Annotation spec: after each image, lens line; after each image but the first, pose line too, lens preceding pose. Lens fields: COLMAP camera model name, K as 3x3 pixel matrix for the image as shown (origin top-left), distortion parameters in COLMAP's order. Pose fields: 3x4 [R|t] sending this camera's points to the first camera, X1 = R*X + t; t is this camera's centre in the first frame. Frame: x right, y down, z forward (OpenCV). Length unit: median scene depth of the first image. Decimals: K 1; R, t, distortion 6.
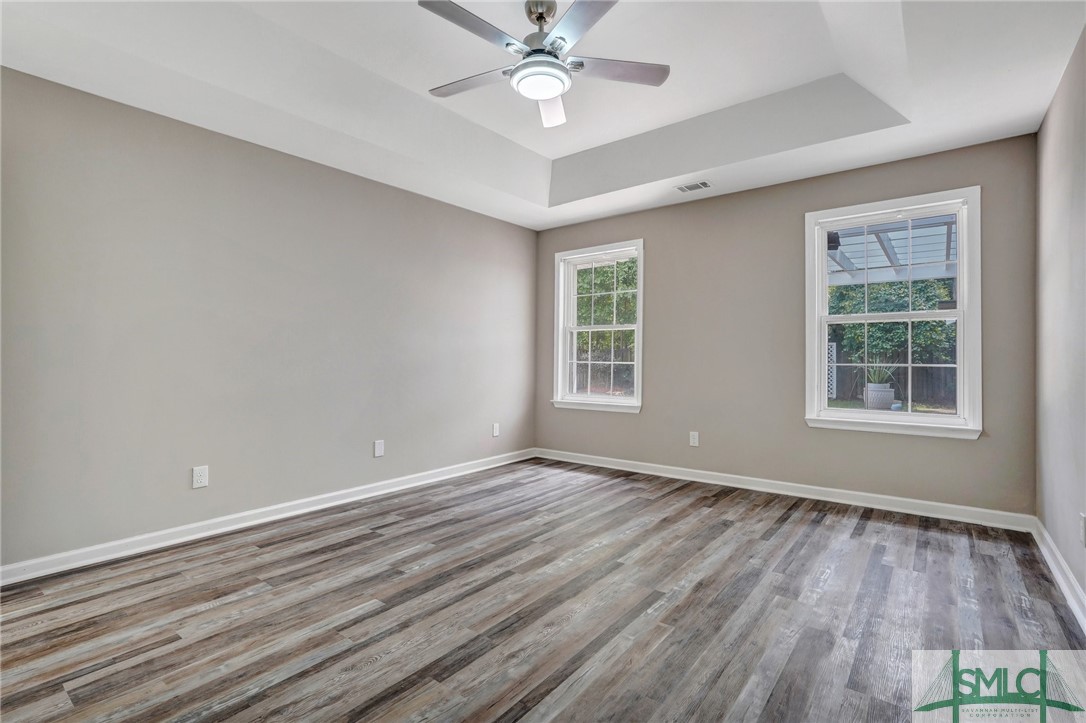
lens RADIAL K [[507.5, 0, 543.0], [0, 507.5, 361.5], [0, 0, 1]] dist [-0.000100, -0.000046]
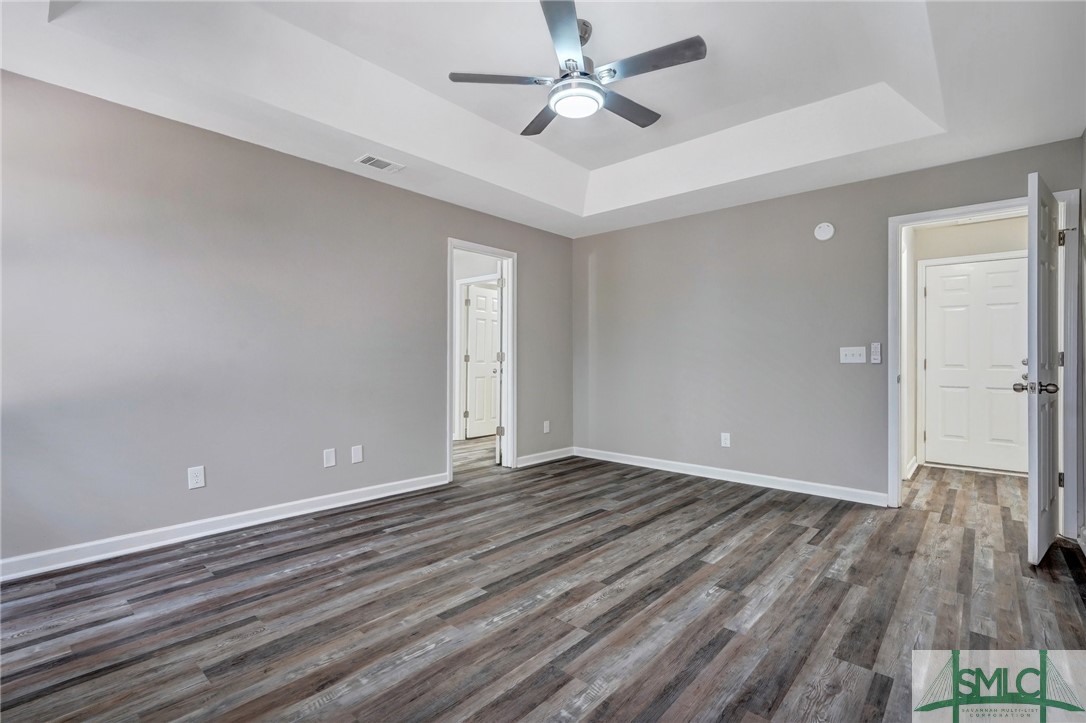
lens RADIAL K [[507.5, 0, 543.0], [0, 507.5, 361.5], [0, 0, 1]] dist [-0.000100, -0.000046]
pose [[-0.998102, -0.006159, 0.061268, -0.001693], [-0.005670, 0.999951, 0.008148, -0.012664], [-0.061315, 0.007785, -0.998088, 2.055996]]
